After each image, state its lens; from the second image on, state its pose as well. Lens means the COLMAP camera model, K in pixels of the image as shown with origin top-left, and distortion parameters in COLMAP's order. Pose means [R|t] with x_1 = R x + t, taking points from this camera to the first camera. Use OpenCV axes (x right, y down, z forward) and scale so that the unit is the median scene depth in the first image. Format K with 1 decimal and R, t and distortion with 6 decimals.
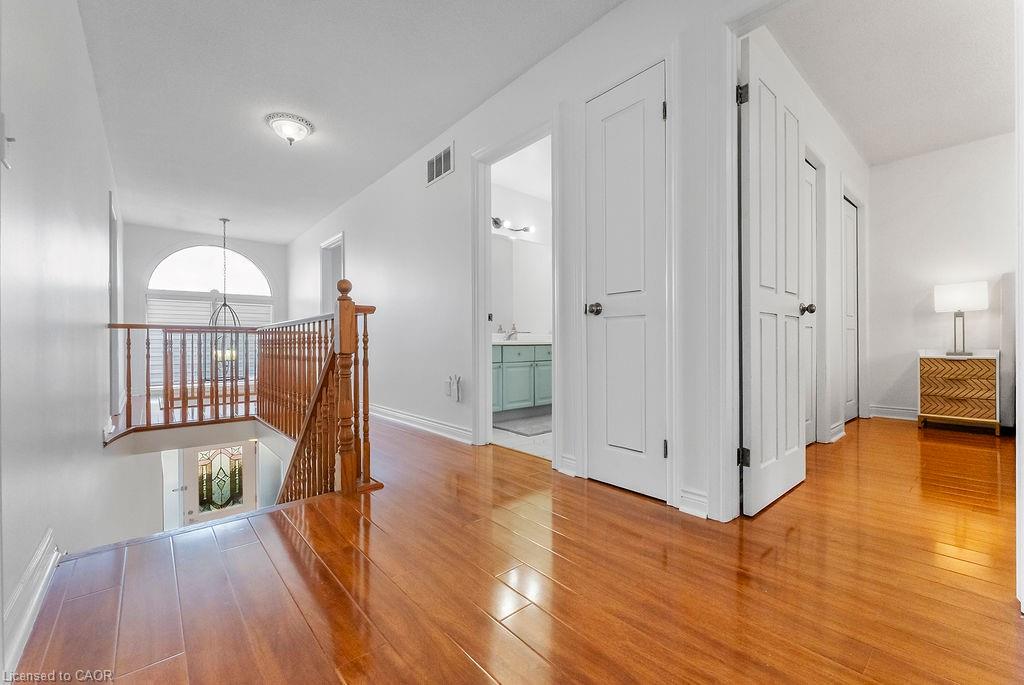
lens RADIAL K [[413.9, 0, 512.0], [0, 413.9, 342.5], [0, 0, 1]] dist [-0.000739, -0.000128]
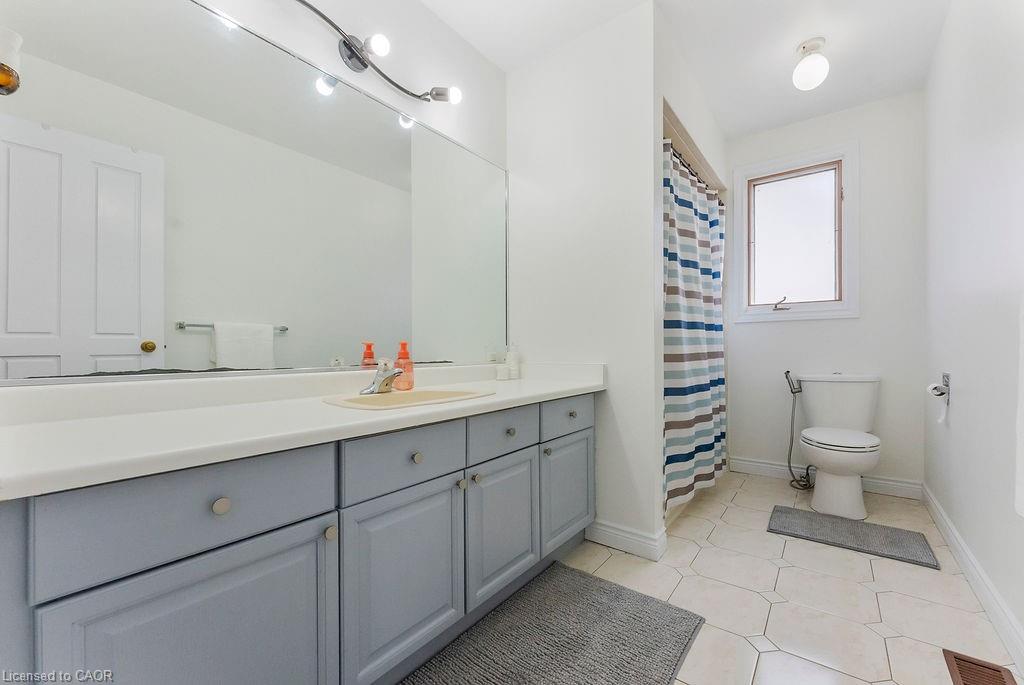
lens RADIAL K [[413.9, 0, 512.0], [0, 413.9, 342.5], [0, 0, 1]] dist [-0.000739, -0.000128]
pose [[0.979396, -0.000060, 0.201949, 0.024621], [0.000700, 0.999995, -0.003098, -0.045798], [-0.201948, 0.003175, 0.979391, 0.665884]]
